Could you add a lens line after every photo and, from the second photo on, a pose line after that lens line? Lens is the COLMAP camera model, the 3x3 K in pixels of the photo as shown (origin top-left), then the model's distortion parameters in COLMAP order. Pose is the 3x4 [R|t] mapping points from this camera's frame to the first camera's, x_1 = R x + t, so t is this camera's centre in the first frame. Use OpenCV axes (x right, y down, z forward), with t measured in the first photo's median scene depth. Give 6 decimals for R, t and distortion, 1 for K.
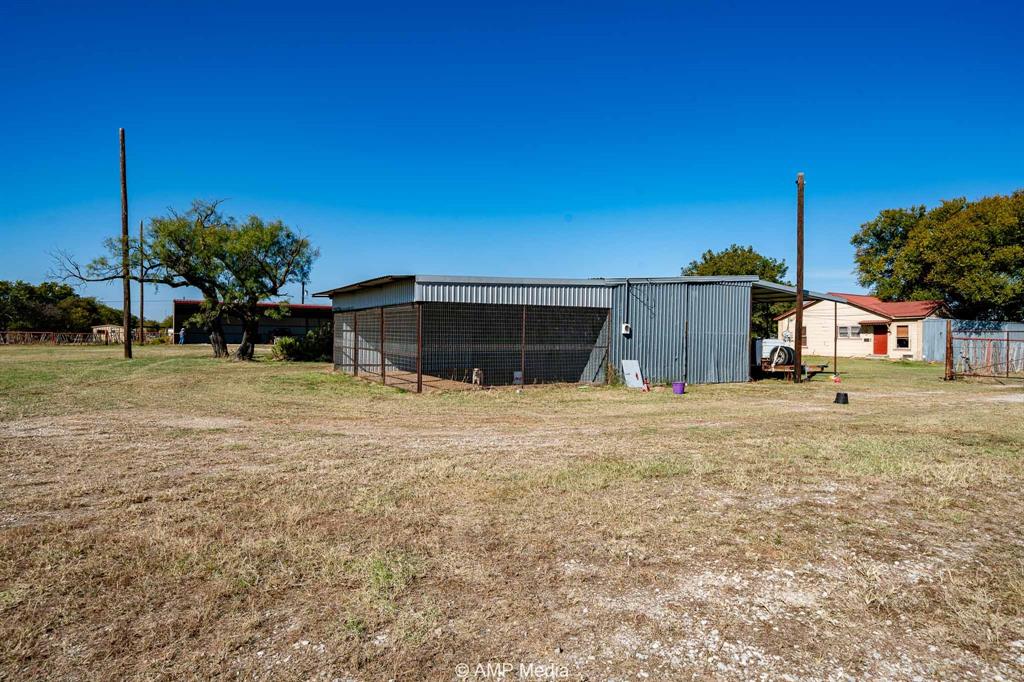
lens RADIAL K [[594.2, 0, 512.0], [0, 594.2, 342.6], [0, 0, 1]] dist [0.004961, 0.000031]
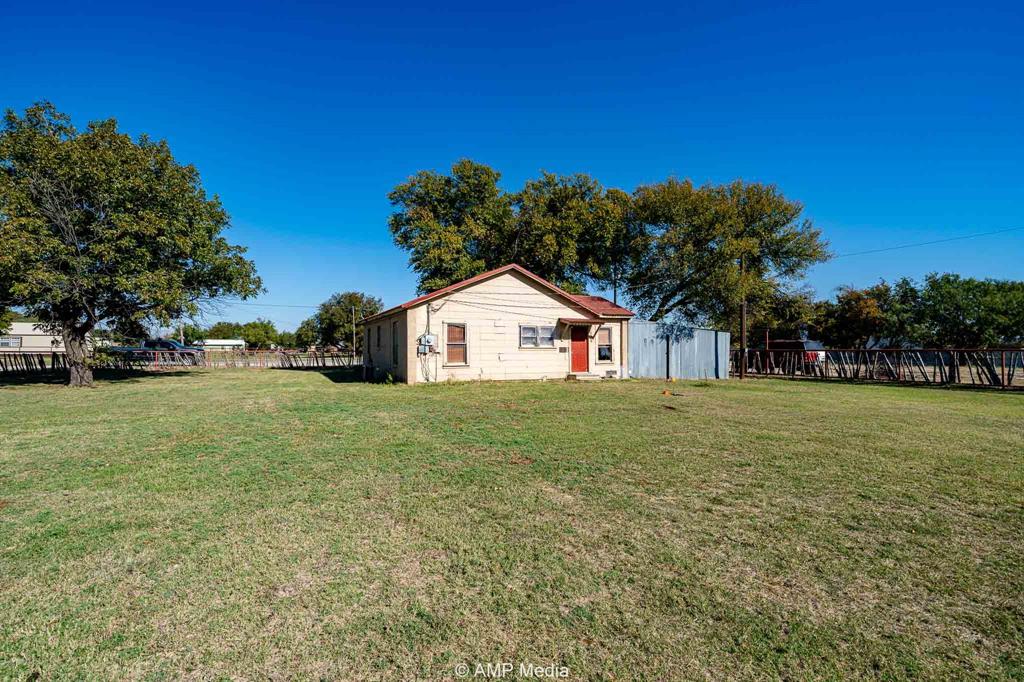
lens RADIAL K [[470.5, 0, 513.7], [0, 470.5, 340.3], [0, 0, 1]] dist [0.001088, -0.000061]
pose [[0.100988, 0.015036, 0.994774, 0.102026], [0.011288, 0.999804, -0.016258, -0.006857], [-0.994824, 0.012871, 0.100798, 1.010073]]
